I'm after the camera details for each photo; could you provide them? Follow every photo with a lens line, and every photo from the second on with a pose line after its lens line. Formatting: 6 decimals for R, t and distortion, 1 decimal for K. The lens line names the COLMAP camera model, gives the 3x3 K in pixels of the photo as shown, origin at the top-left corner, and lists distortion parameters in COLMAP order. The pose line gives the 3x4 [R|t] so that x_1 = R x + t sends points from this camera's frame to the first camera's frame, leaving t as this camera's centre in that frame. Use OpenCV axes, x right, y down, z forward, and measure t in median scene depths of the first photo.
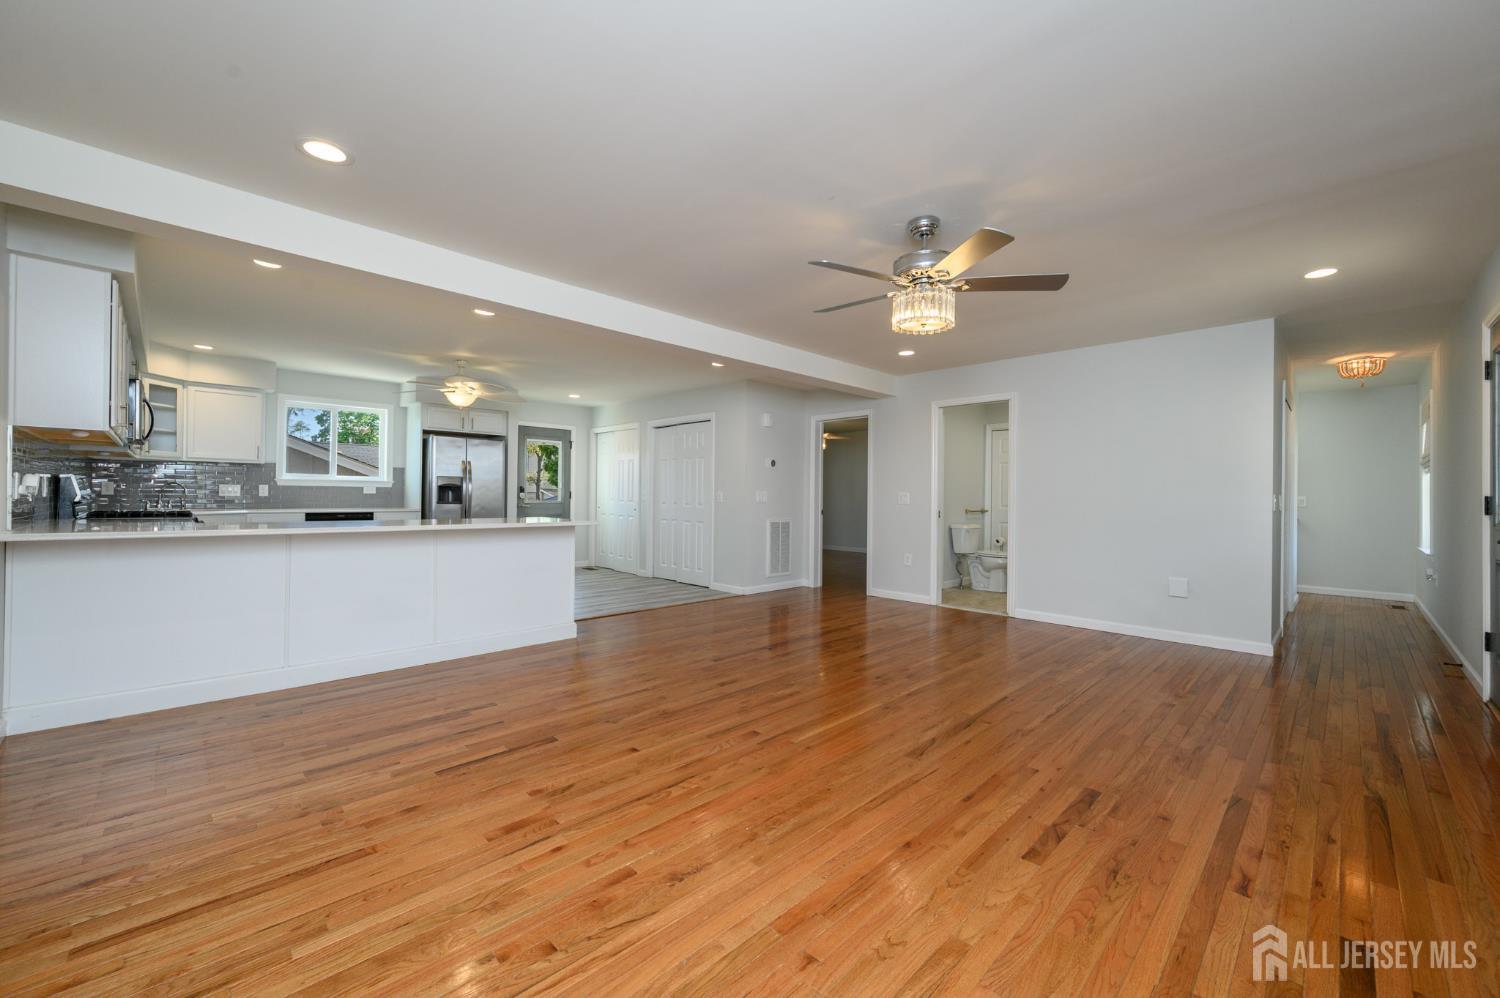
lens RADIAL K [[589.5, 0, 749.4], [0, 589.5, 493.0], [0, 0, 1]] dist [0.000556, -0.000020]
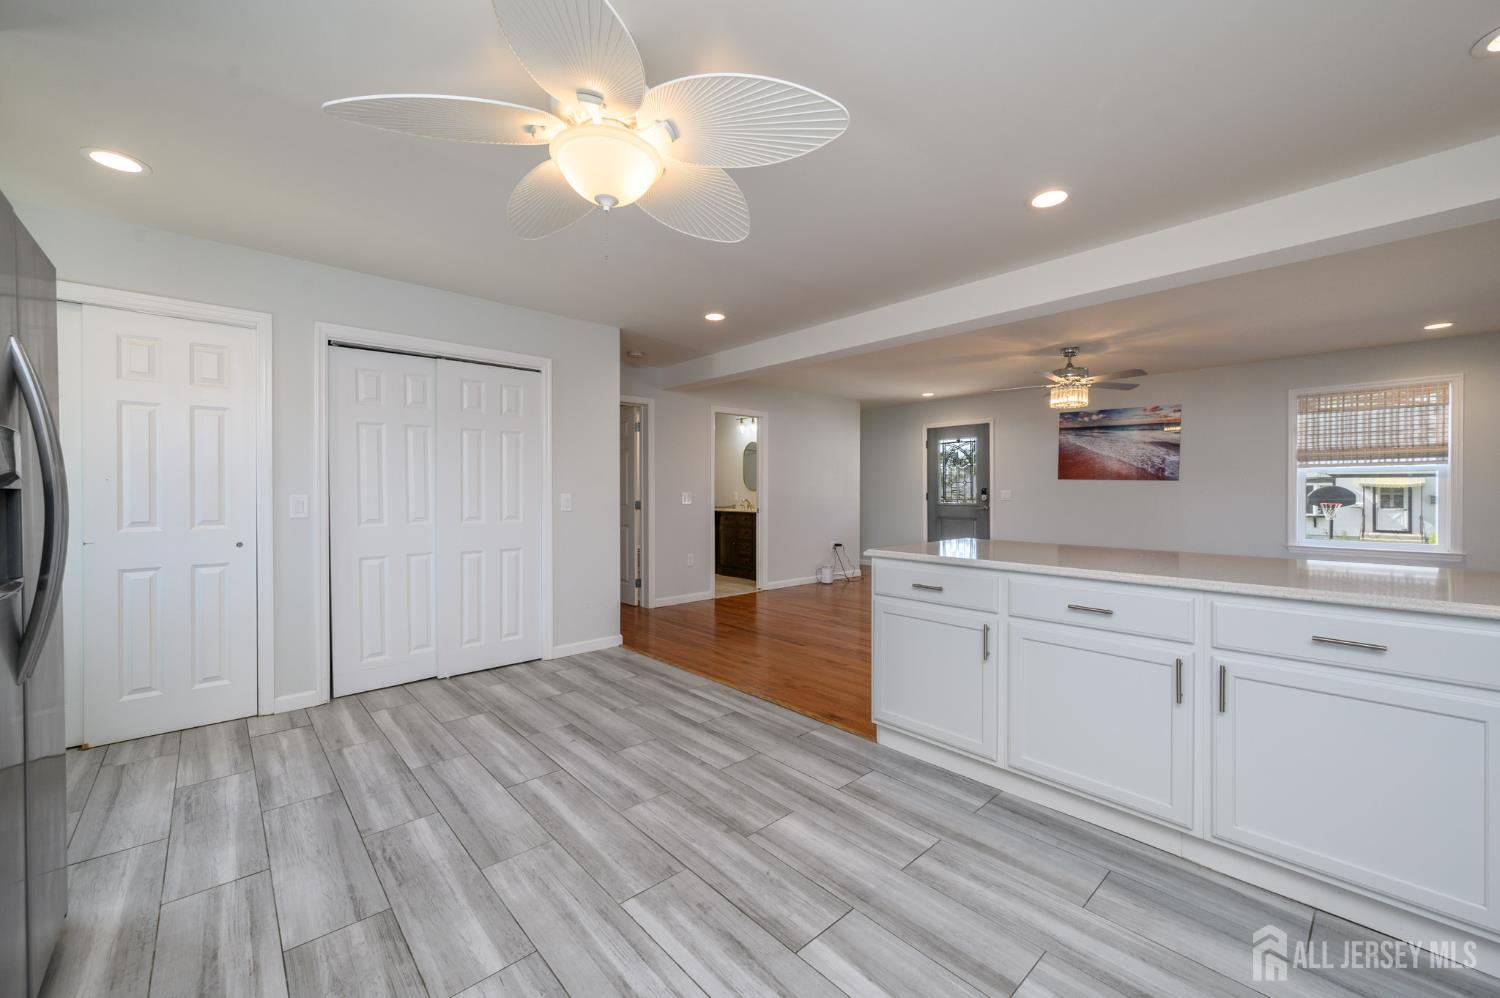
lens RADIAL K [[589.5, 0, 749.4], [0, 589.5, 493.0], [0, 0, 1]] dist [0.000556, -0.000020]
pose [[0.048685, -0.013322, 0.998725, -0.739772], [-0.002416, 0.999907, 0.013455, -0.014950], [-0.998811, -0.003068, 0.048648, 0.883866]]
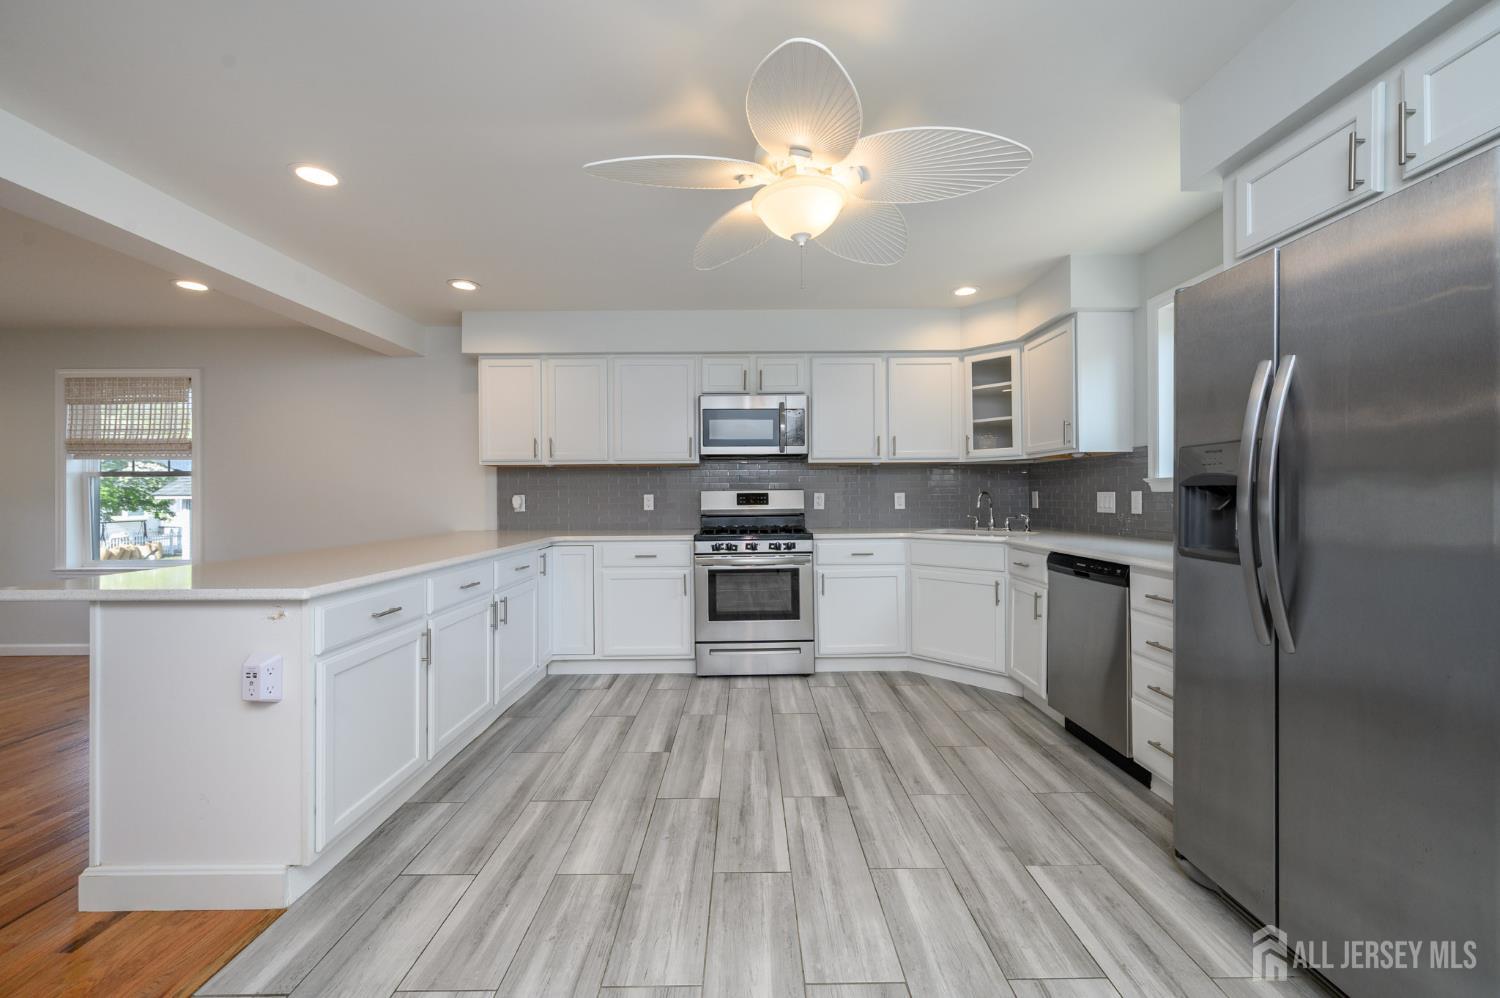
lens RADIAL K [[601.0, 0, 750.1], [0, 601.0, 493.2], [0, 0, 1]] dist [0.000385, 0.000042]
pose [[-0.703396, -0.008135, -0.710752, -0.234557], [0.003350, 0.999885, -0.014760, -0.005603], [0.710791, -0.012763, -0.703288, 1.160699]]
